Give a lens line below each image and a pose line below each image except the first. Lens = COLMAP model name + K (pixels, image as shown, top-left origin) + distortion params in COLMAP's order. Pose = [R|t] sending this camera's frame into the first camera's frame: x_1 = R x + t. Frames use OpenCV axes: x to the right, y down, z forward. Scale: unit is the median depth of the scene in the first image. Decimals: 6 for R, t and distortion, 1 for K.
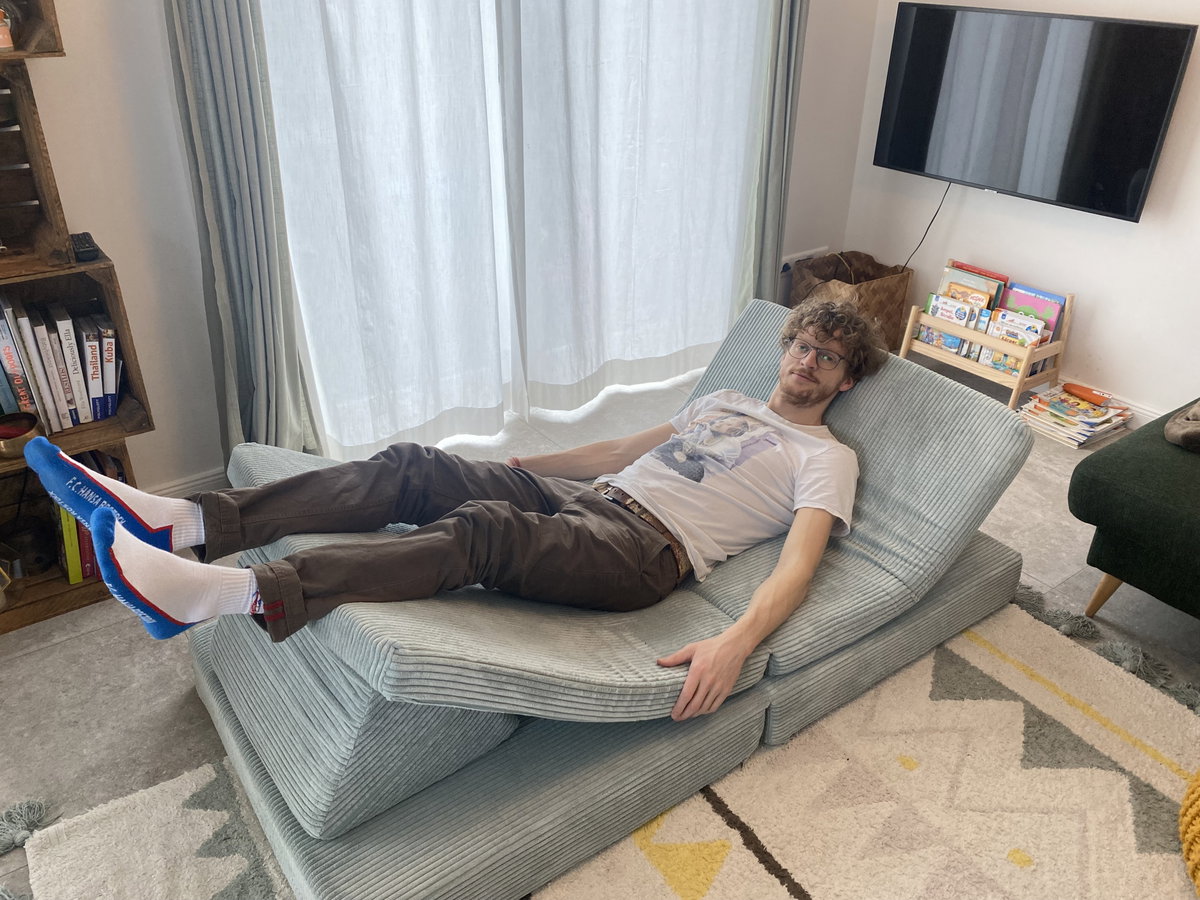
lens RADIAL K [[904.3, 0, 600.0], [0, 904.3, 450.0], [0, 0, 1]] dist [0.000438, -0.001137]
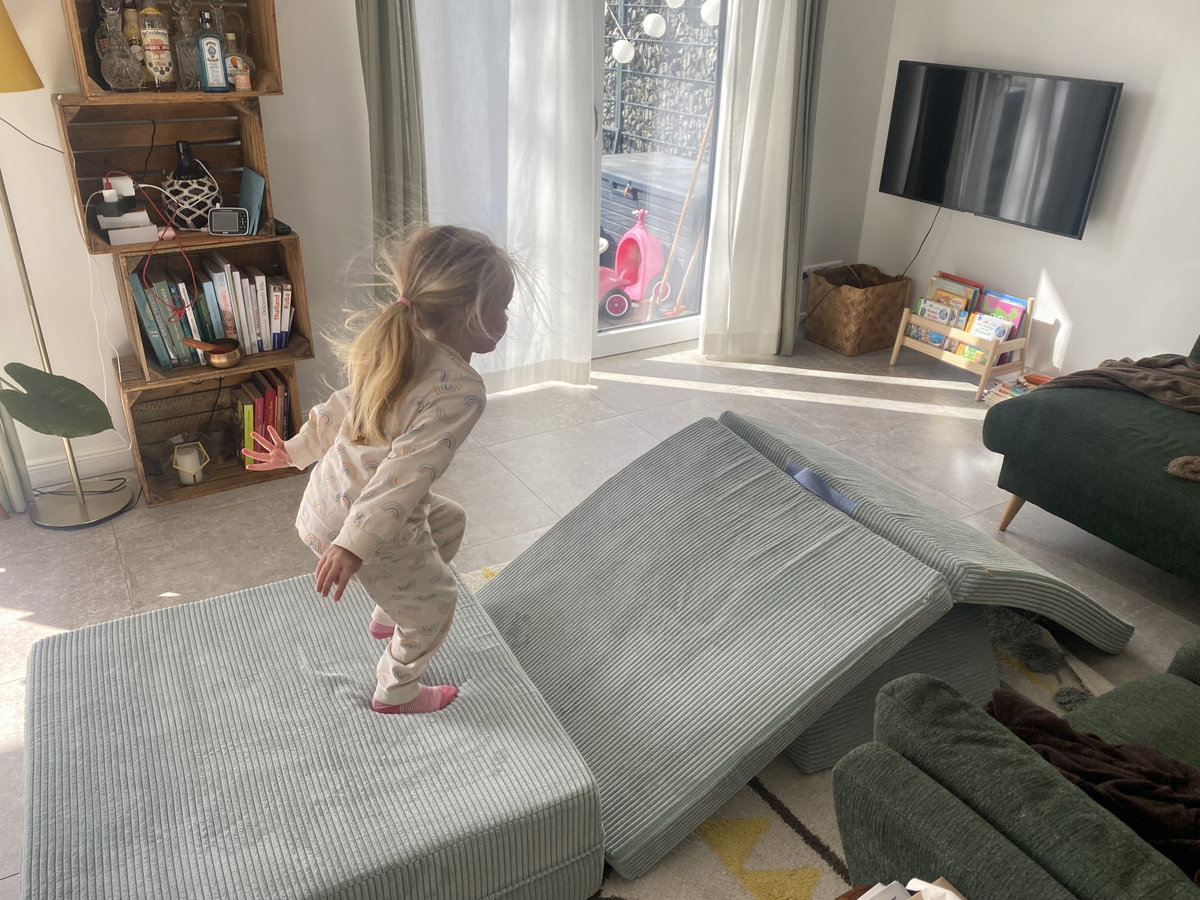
lens RADIAL K [[899.0, 0, 584.8], [0, 899.0, 453.7], [0, 0, 1]] dist [-0.004370, 0.002598]
pose [[0.995231, 0.048254, -0.084775, 0.047254], [-0.051110, 0.998185, -0.031842, 0.139551], [0.083085, 0.036023, 0.995891, -0.324603]]
